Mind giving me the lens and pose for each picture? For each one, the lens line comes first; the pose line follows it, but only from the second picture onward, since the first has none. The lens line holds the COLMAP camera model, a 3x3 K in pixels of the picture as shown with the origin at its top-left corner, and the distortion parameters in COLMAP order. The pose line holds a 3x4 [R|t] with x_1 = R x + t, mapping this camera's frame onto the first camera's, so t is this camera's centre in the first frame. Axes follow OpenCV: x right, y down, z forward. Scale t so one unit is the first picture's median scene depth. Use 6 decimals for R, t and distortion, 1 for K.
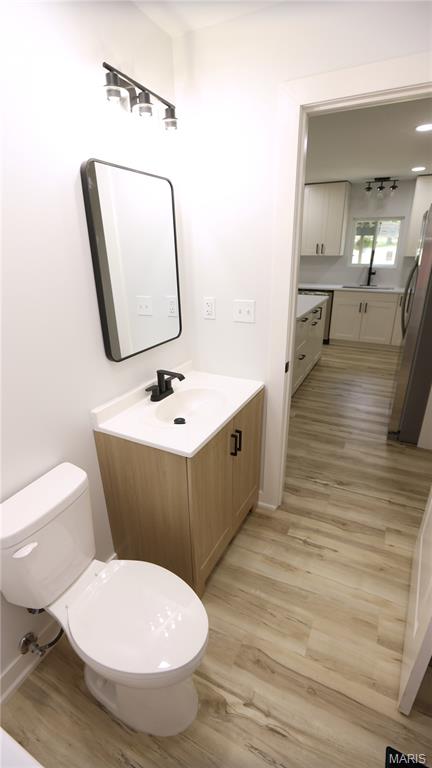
lens RADIAL K [[345.3, 0, 217.5], [0, 345.3, 392.8], [0, 0, 1]] dist [-0.051551, 0.019473]
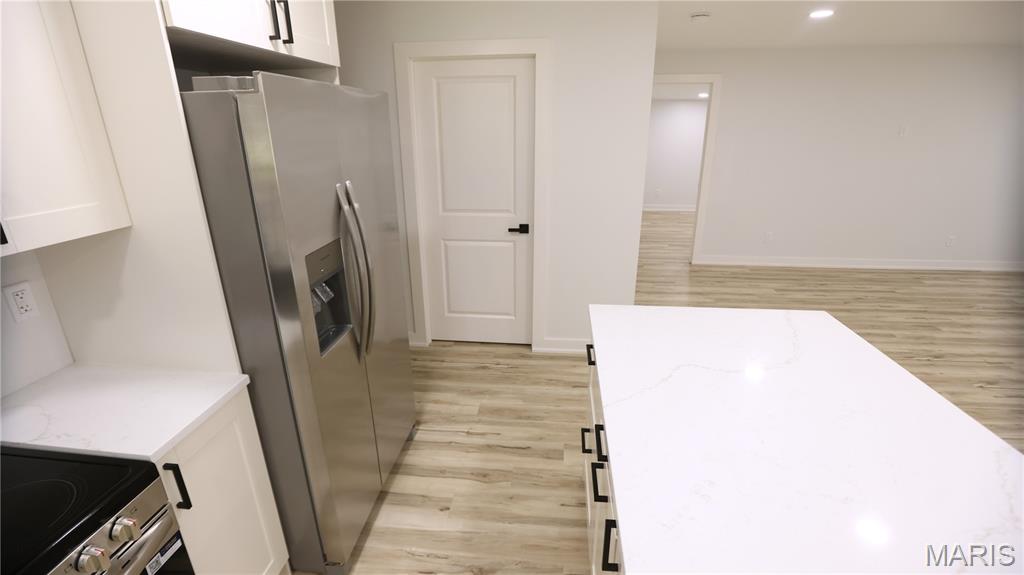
lens RADIAL K [[460.4, 0, 510.1], [0, 460.4, 291.2], [0, 0, 1]] dist [-0.051551, 0.019473]
pose [[-0.937196, 0.144576, -0.317430, 0.864337], [-0.112007, 0.737114, 0.666422, -1.042633], [0.330331, 0.660122, -0.674626, 2.253388]]
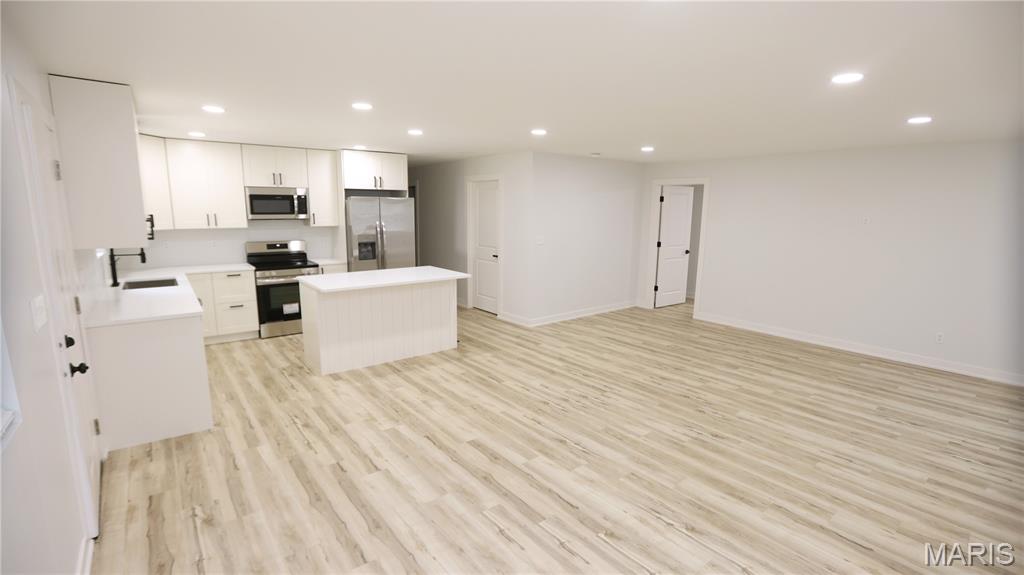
lens RADIAL K [[460.4, 0, 510.1], [0, 460.4, 291.2], [0, 0, 1]] dist [-0.051551, 0.019473]
pose [[-0.907133, -0.070230, 0.414943, -1.395928], [0.166712, 0.845348, 0.507537, -1.686246], [-0.386416, 0.529580, -0.755135, 3.844268]]
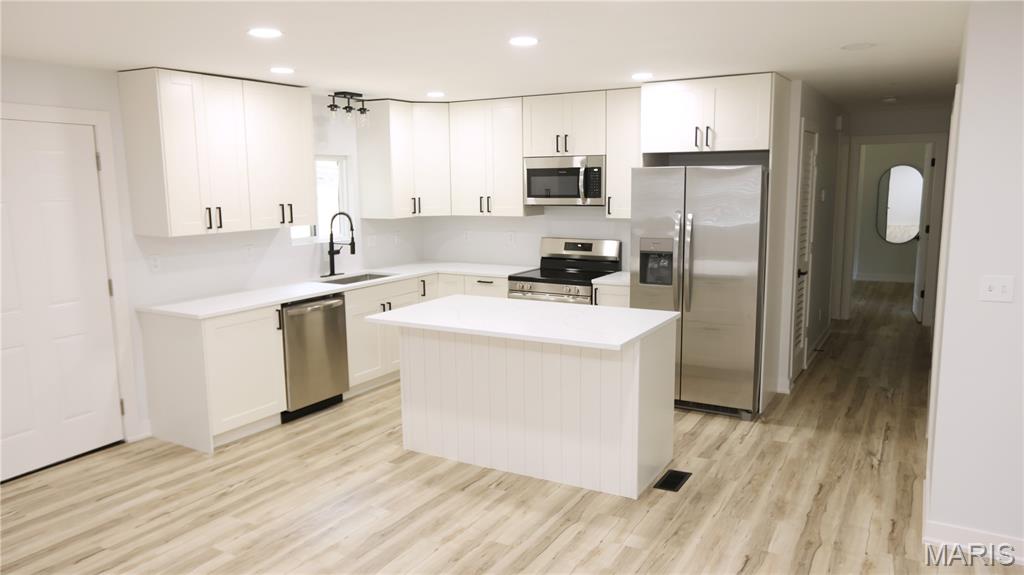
lens RADIAL K [[722.1, 0, 512.0], [0, 722.1, 287.5], [0, 0, 1]] dist [0.002396, 0.004532]
pose [[0.062917, -0.131536, 0.989313, -1.873528], [0.400543, 0.911268, 0.095687, -0.853159], [-0.914115, 0.390242, 0.110020, 1.841110]]
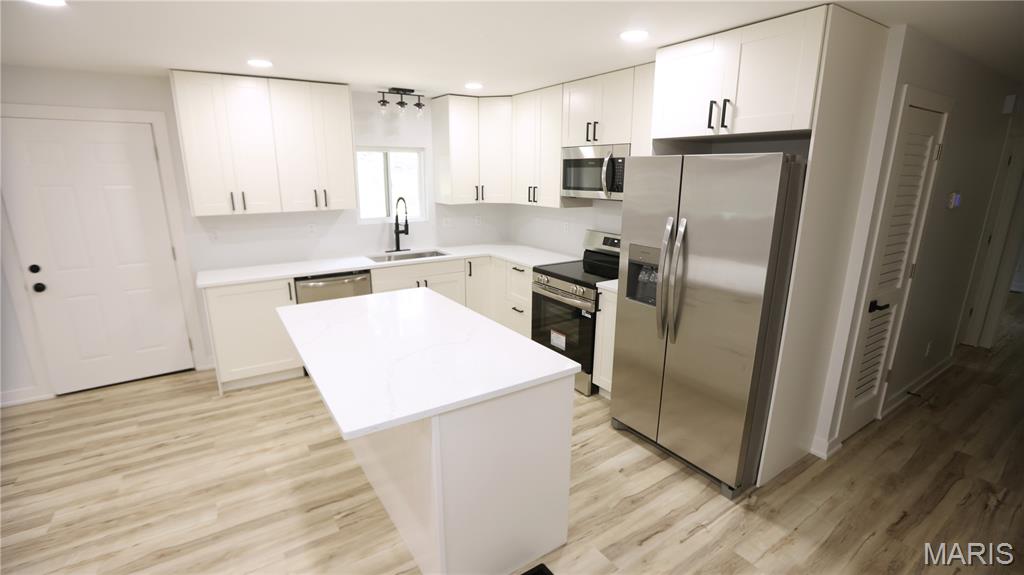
lens RADIAL K [[460.4, 0, 510.1], [0, 460.4, 291.2], [0, 0, 1]] dist [-0.051551, 0.019473]
pose [[0.501920, -0.198906, 0.841732, -0.505910], [0.328422, 0.944137, 0.027269, -0.585674], [-0.800135, 0.262756, 0.539206, 1.181121]]
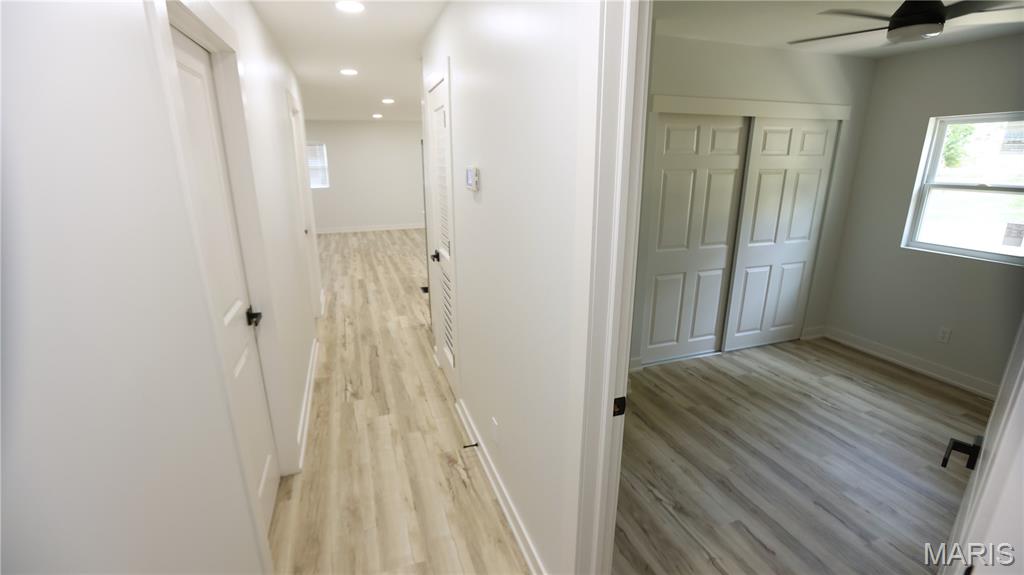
lens RADIAL K [[460.4, 0, 510.1], [0, 460.4, 291.2], [0, 0, 1]] dist [-0.051551, 0.019473]
pose [[0.716026, 0.212285, -0.665012, 2.667848], [-0.282009, 0.959408, 0.002620, -0.084604], [0.638575, 0.185663, 0.746828, -0.080495]]
